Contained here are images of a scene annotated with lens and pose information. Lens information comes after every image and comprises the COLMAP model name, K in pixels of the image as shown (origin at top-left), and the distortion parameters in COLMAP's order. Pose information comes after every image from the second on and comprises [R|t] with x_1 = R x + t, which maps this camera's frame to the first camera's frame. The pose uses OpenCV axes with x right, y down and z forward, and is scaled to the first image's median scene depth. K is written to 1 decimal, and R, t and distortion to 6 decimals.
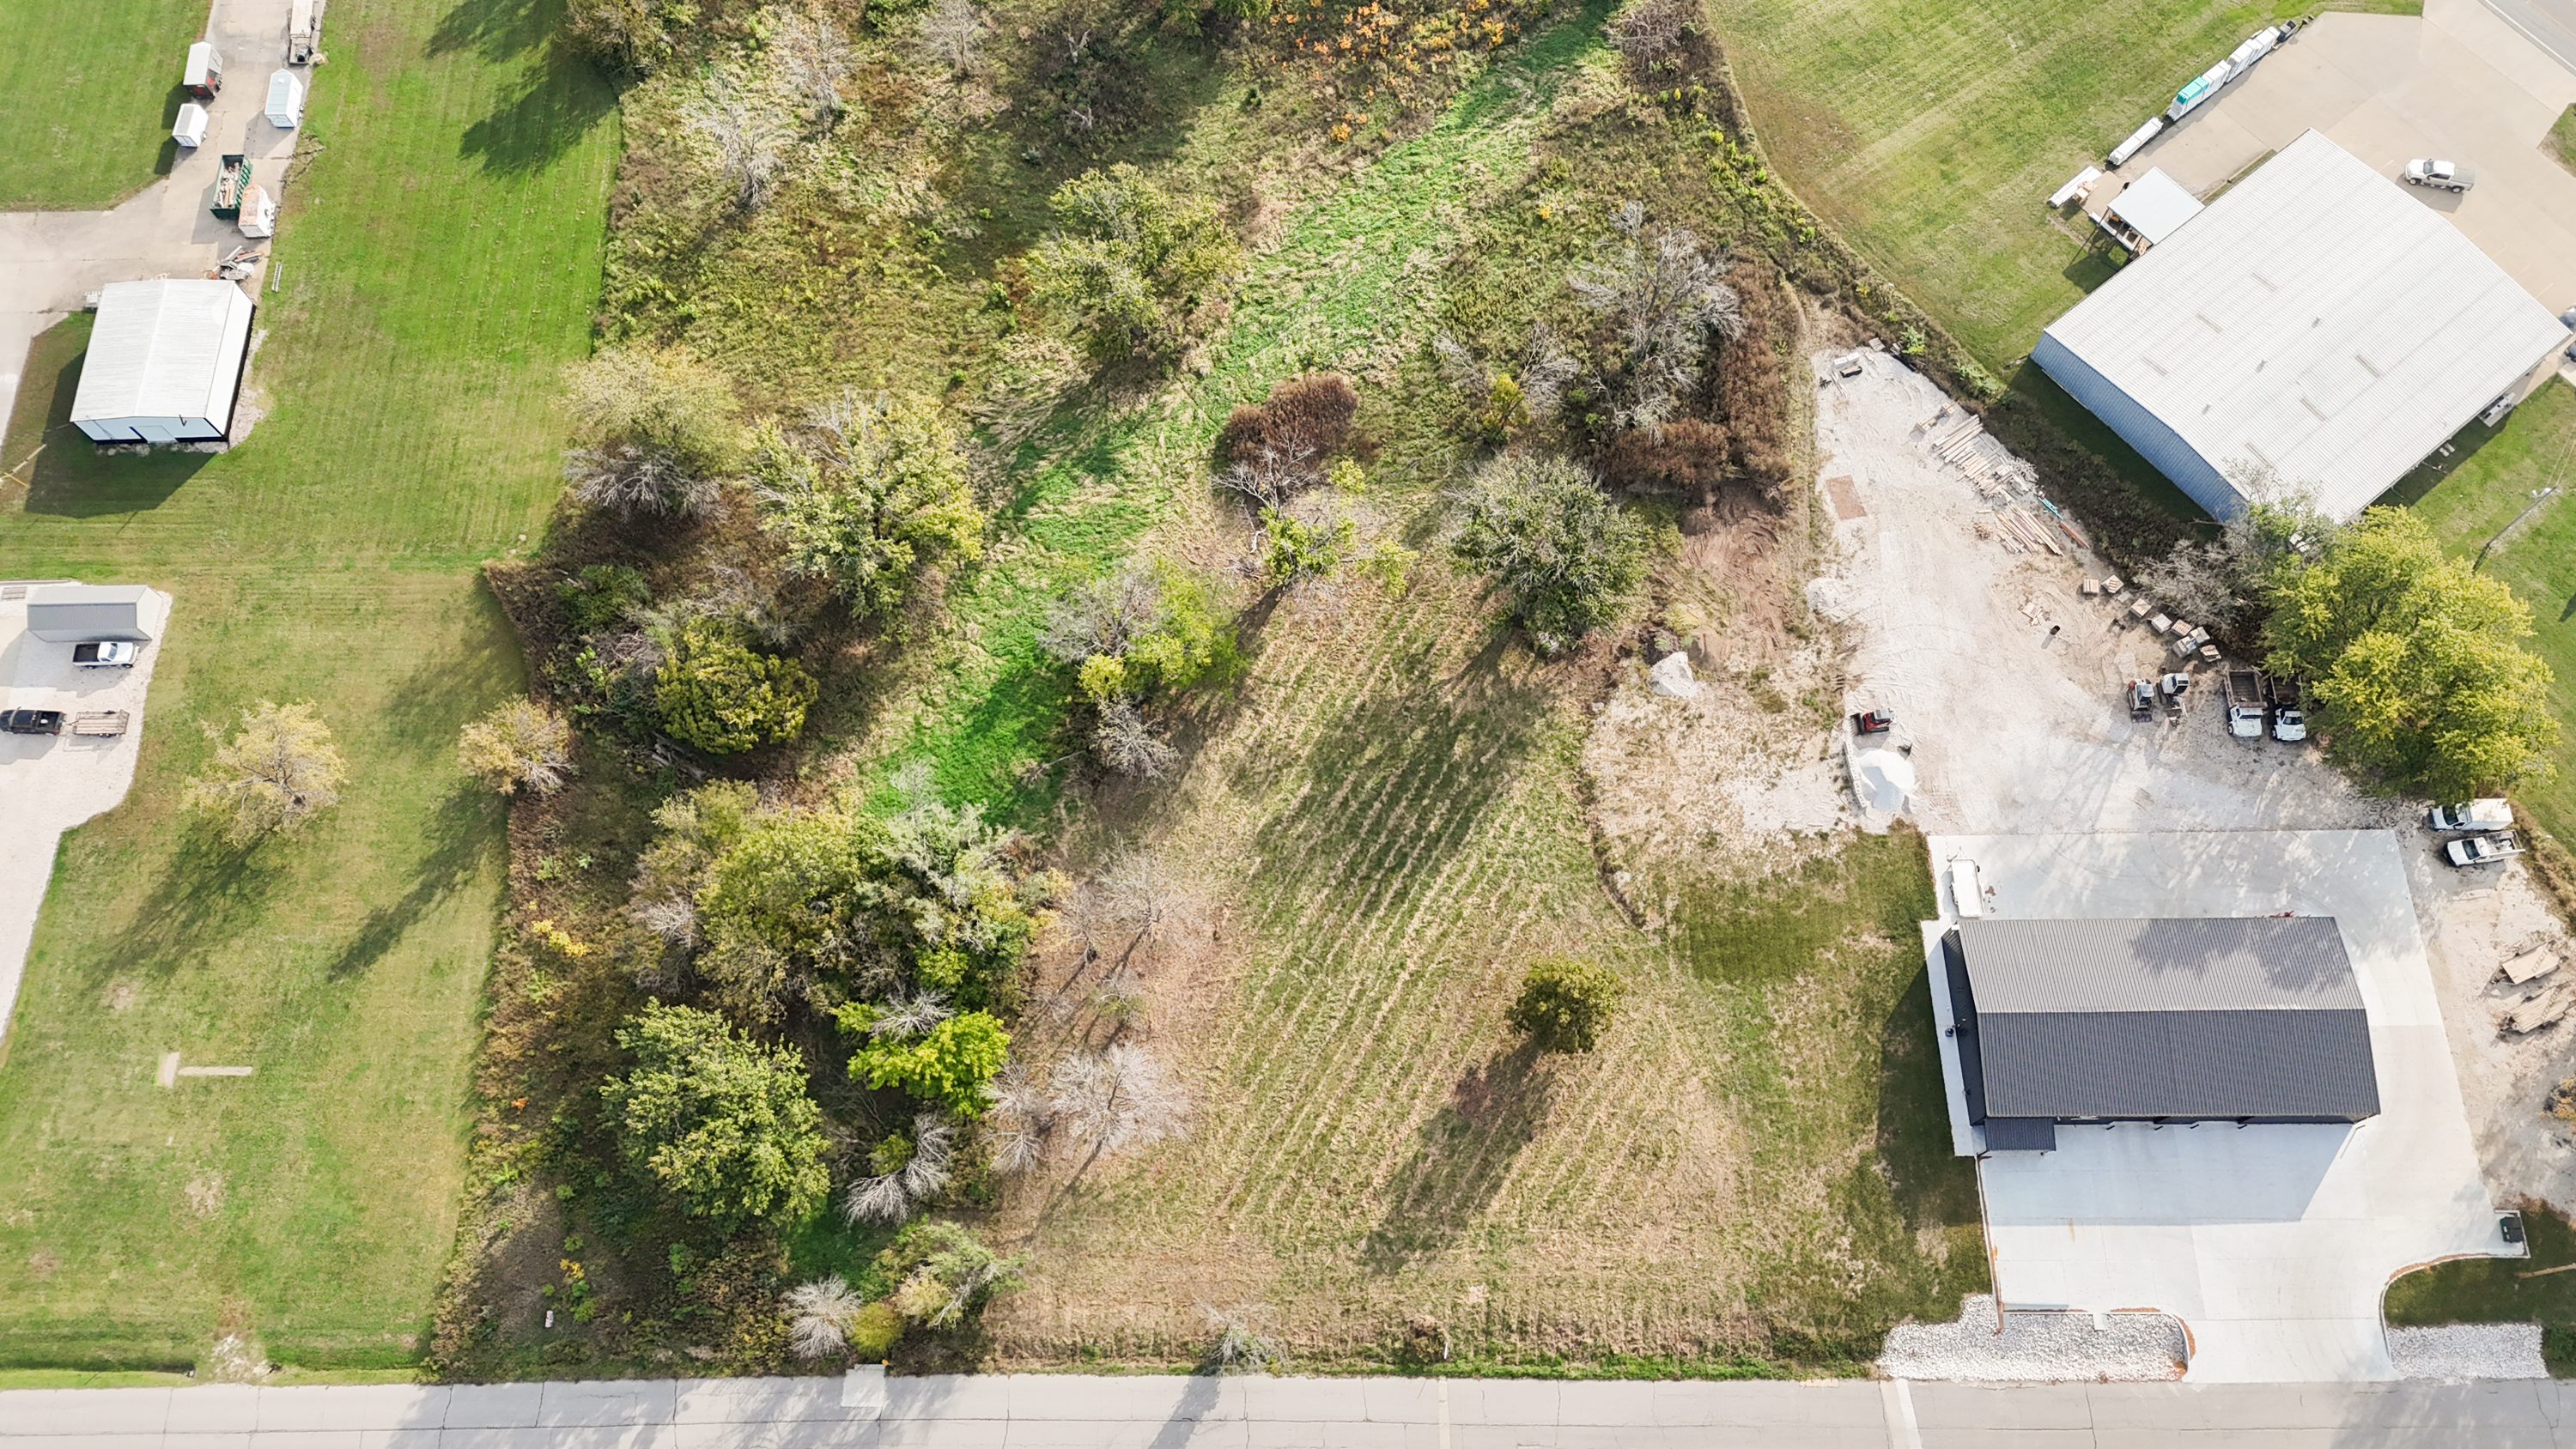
lens RADIAL K [[1826.2, 0, 1278.4], [0, 1826.2, 810.0], [0, 0, 1]] dist [0.107590, -0.143712]
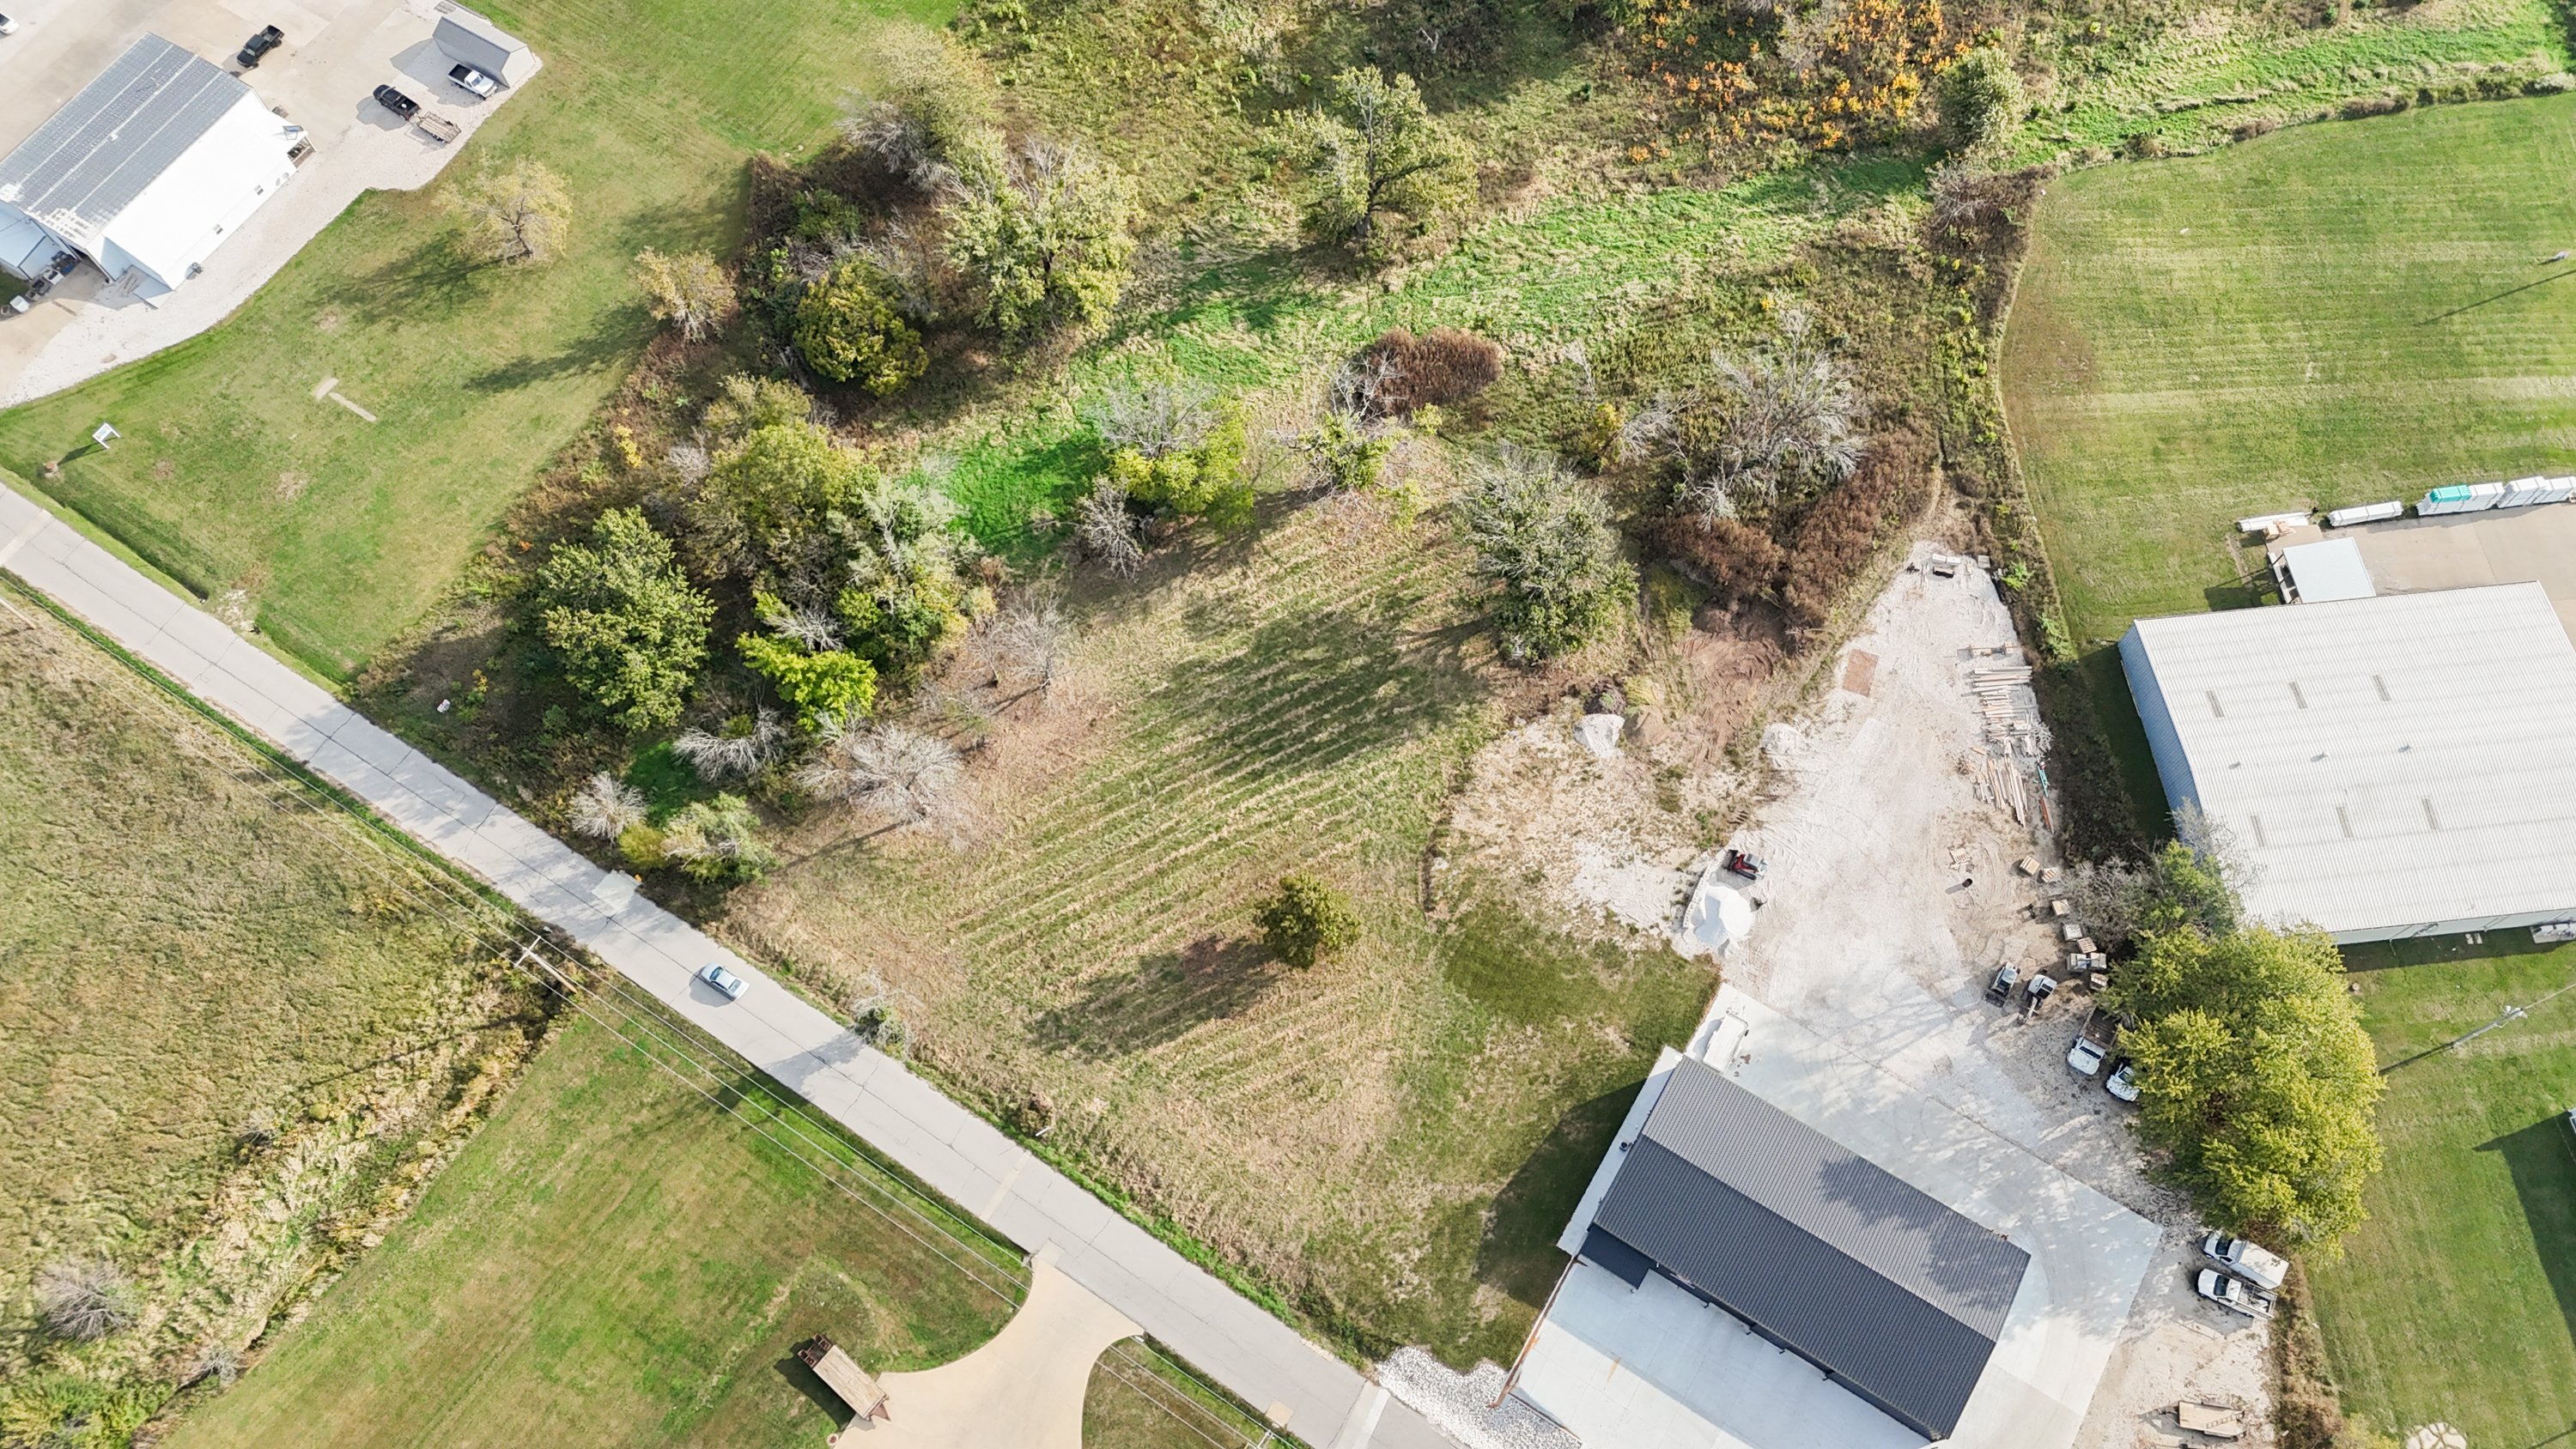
lens RADIAL K [[1826.2, 0, 1278.4], [0, 1826.2, 810.0], [0, 0, 1]] dist [0.107590, -0.143712]
pose [[0.839345, 0.498341, -0.217157, 0.312872], [-0.502405, 0.863698, 0.040180, 0.014288], [0.207582, 0.075376, 0.975309, -0.037476]]
